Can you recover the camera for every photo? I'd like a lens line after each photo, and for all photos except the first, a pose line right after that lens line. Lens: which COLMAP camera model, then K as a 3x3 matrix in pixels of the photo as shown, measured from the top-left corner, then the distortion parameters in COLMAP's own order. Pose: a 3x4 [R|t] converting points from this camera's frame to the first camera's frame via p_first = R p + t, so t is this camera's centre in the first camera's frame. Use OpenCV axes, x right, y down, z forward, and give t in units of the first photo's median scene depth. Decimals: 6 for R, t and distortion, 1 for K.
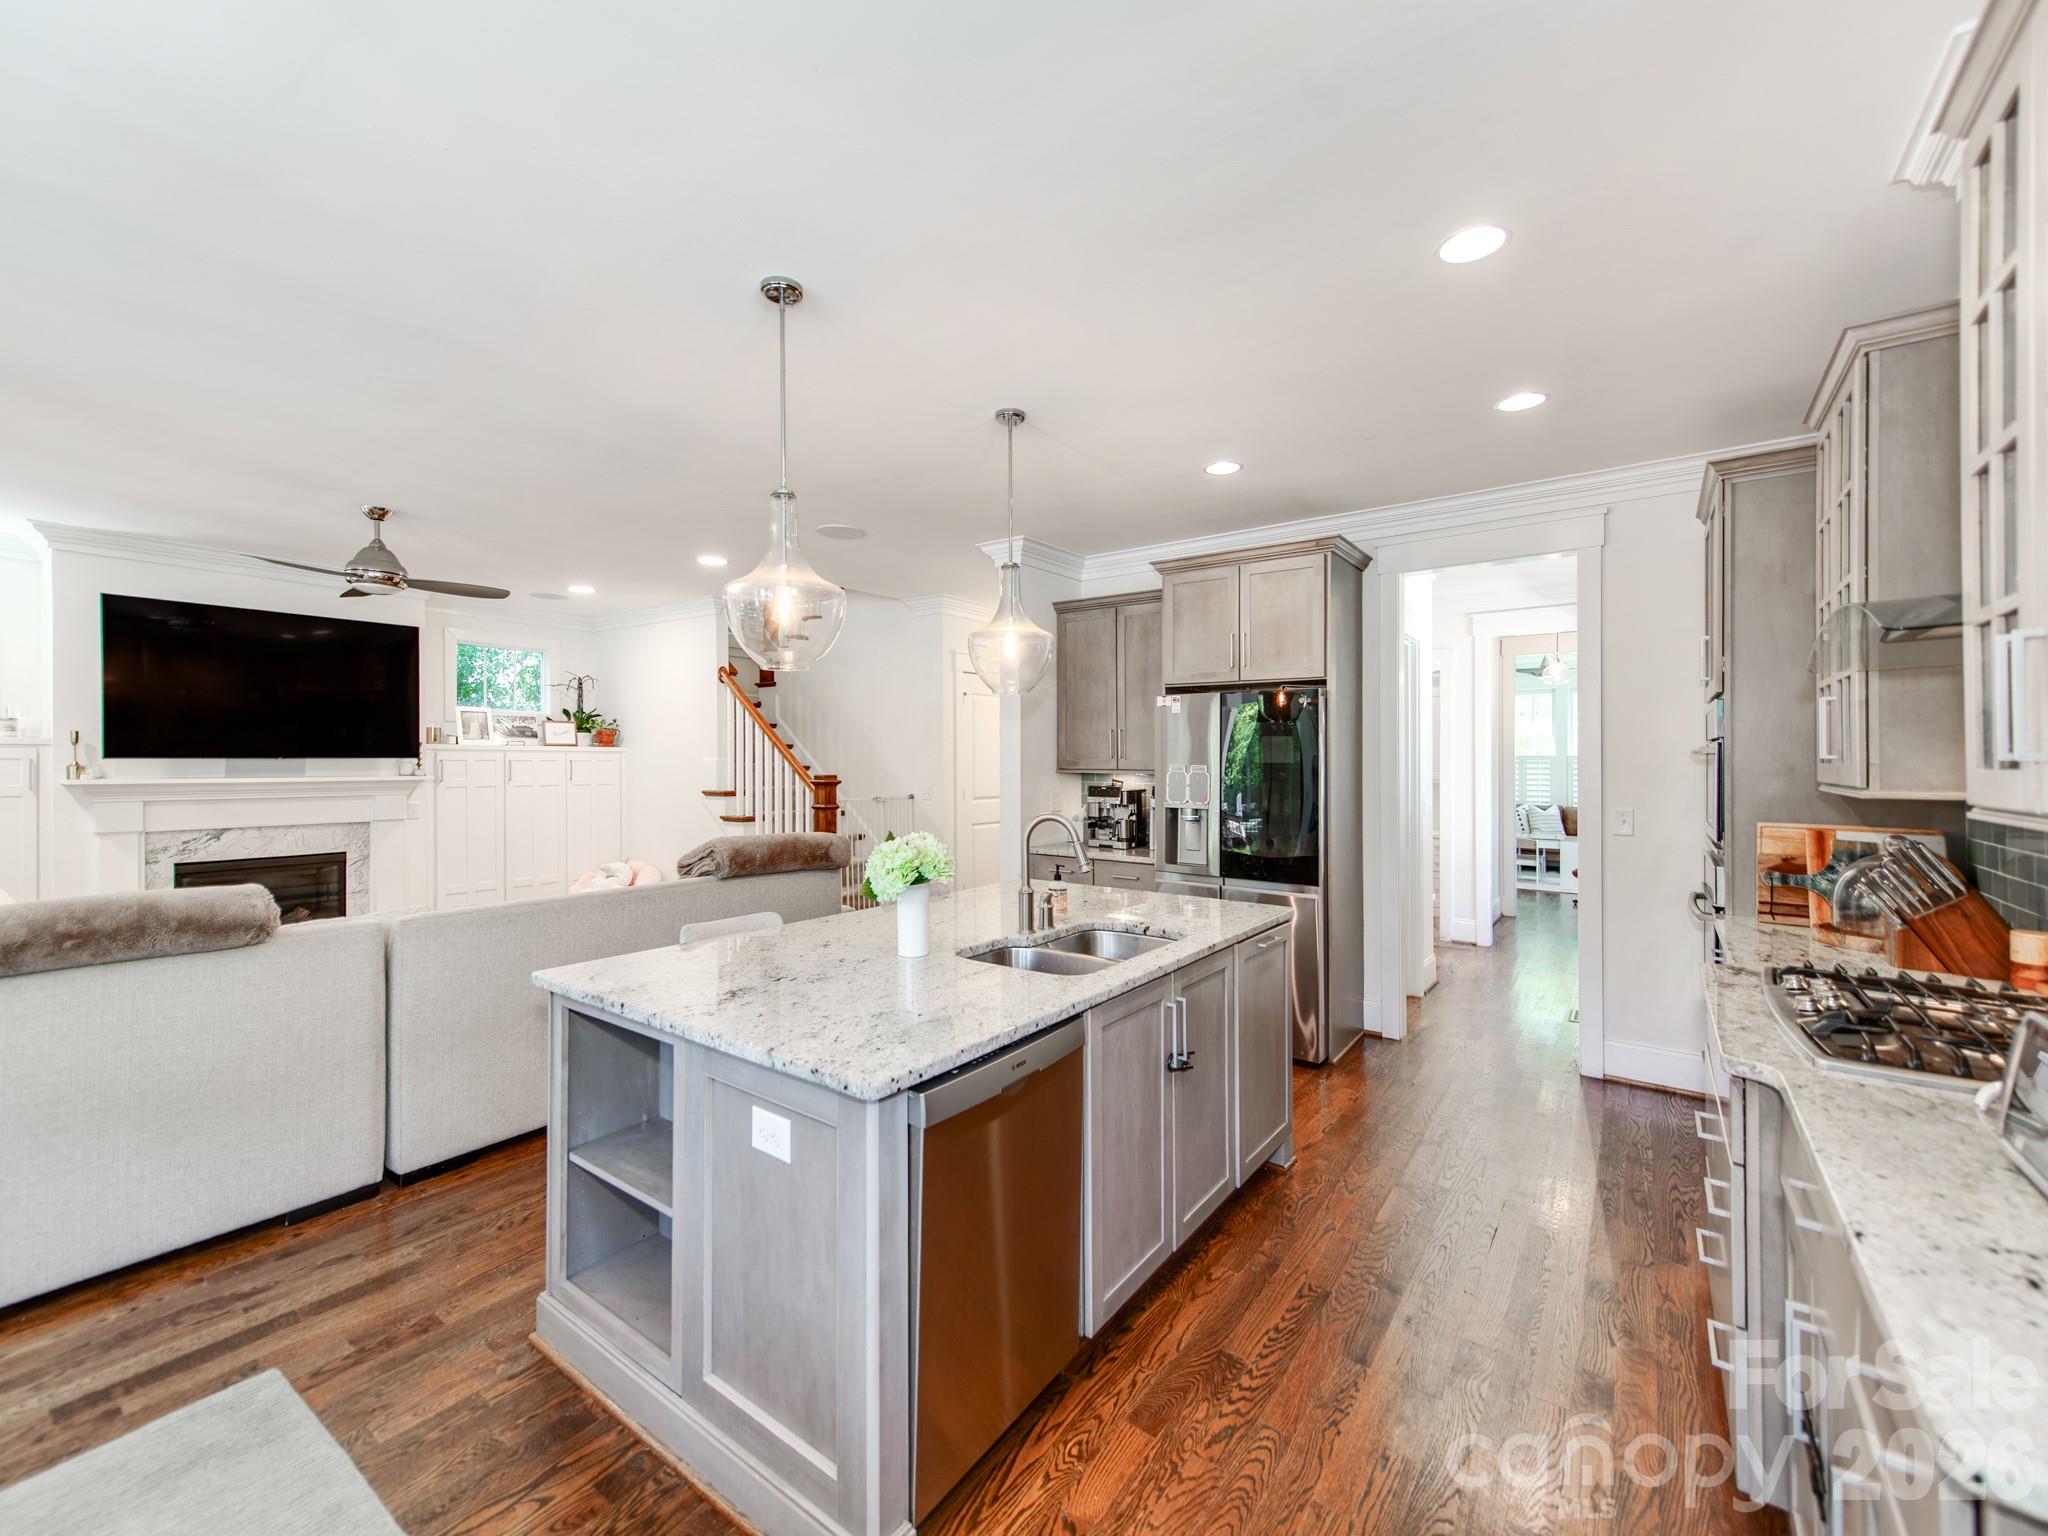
lens RADIAL K [[827.7, 0, 1025.7], [0, 827.7, 764.1], [0, 0, 1]] dist [0.017385, -0.000216]
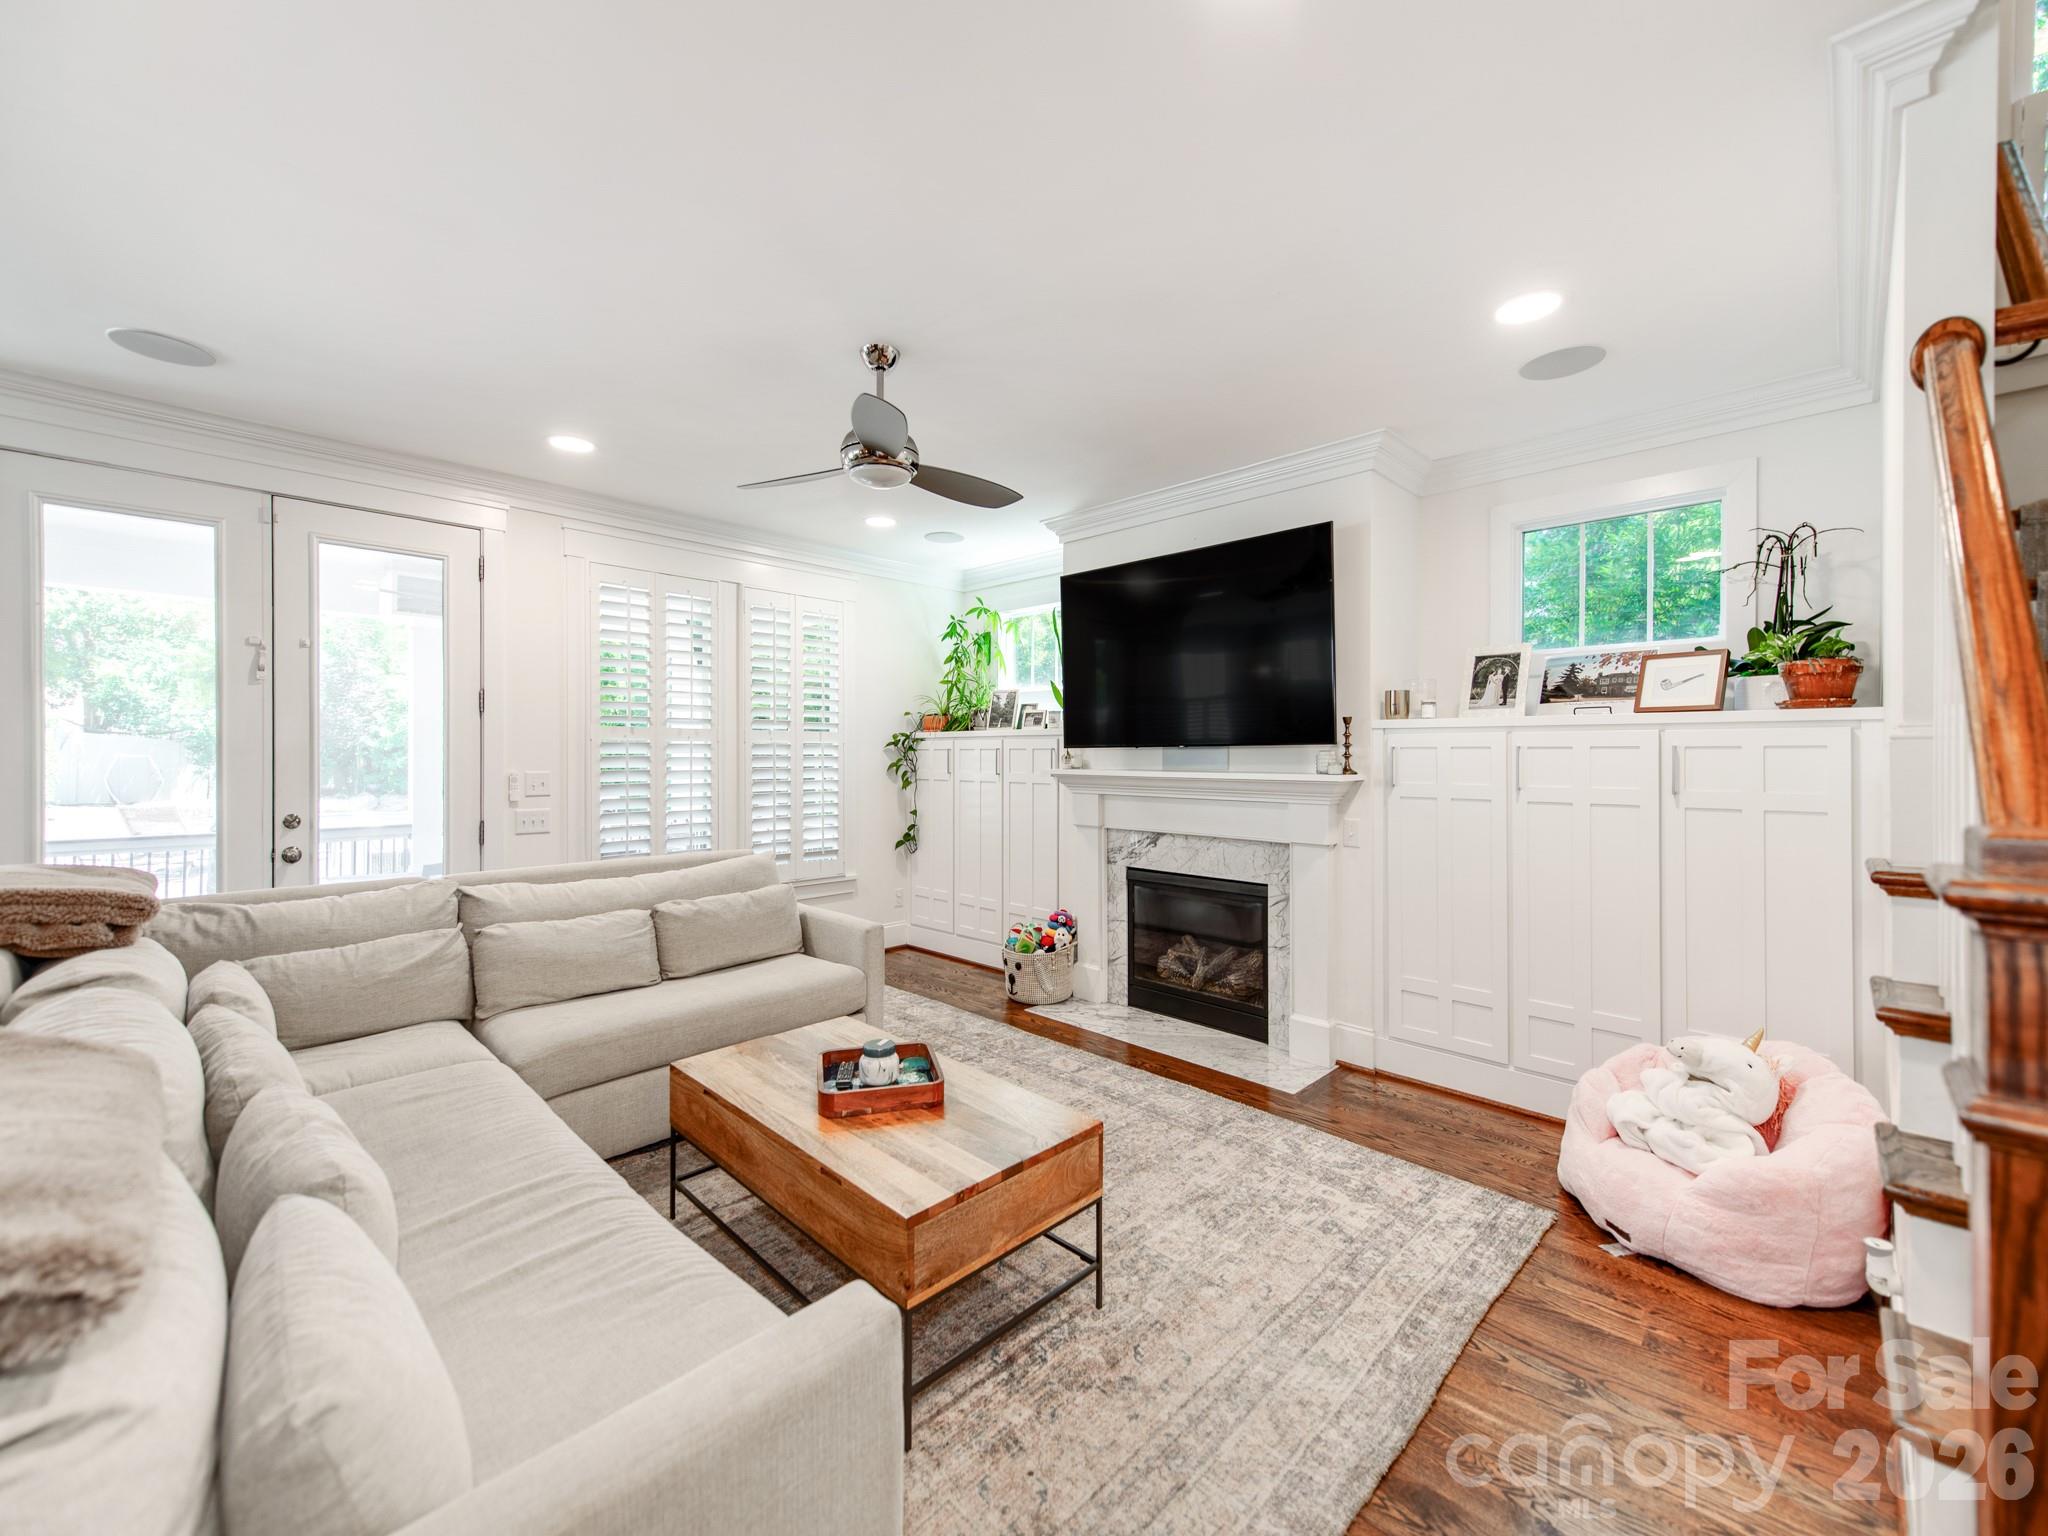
lens RADIAL K [[827.7, 0, 1025.7], [0, 827.7, 764.1], [0, 0, 1]] dist [0.017385, -0.000216]
pose [[-0.149923, 0.009869, -0.988648, -0.124290], [-0.005883, 0.999924, 0.010874, 0.001577], [0.988680, 0.007446, -0.149854, 0.919594]]
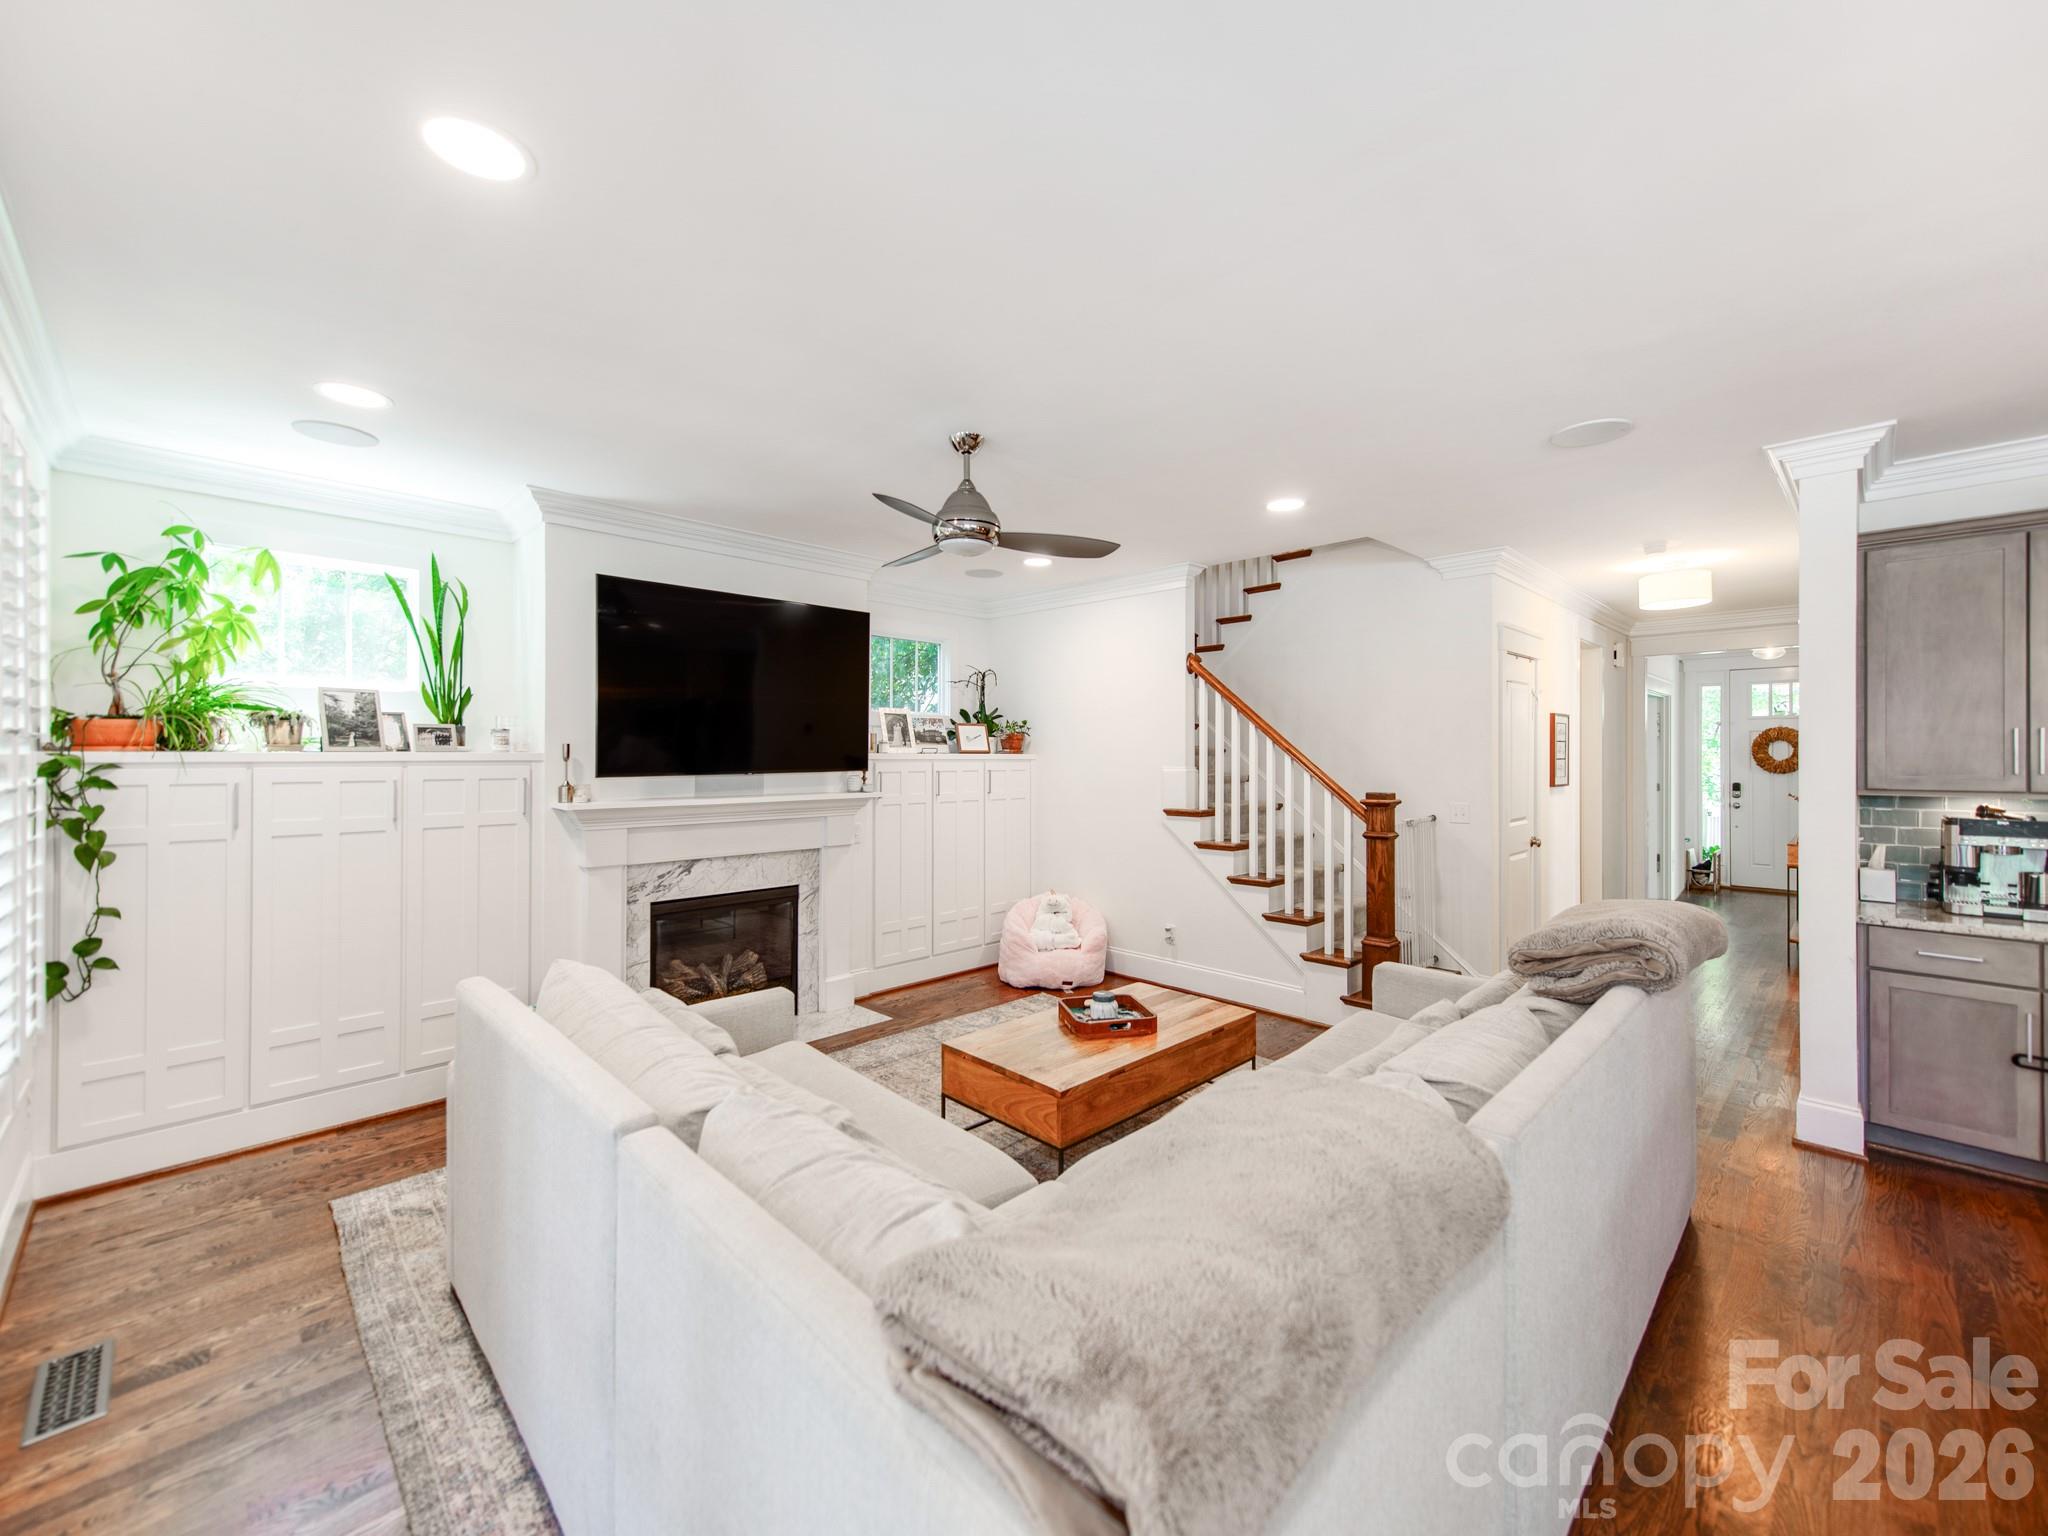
lens RADIAL K [[822.2, 0, 1031.3], [0, 822.2, 757.2], [0, 0, 1]] dist [0.024632, 0.000106]
pose [[0.988451, -0.003630, -0.151499, -0.465913], [0.003159, 0.999989, -0.003347, -0.018451], [0.151509, 0.002829, 0.988452, 0.229146]]
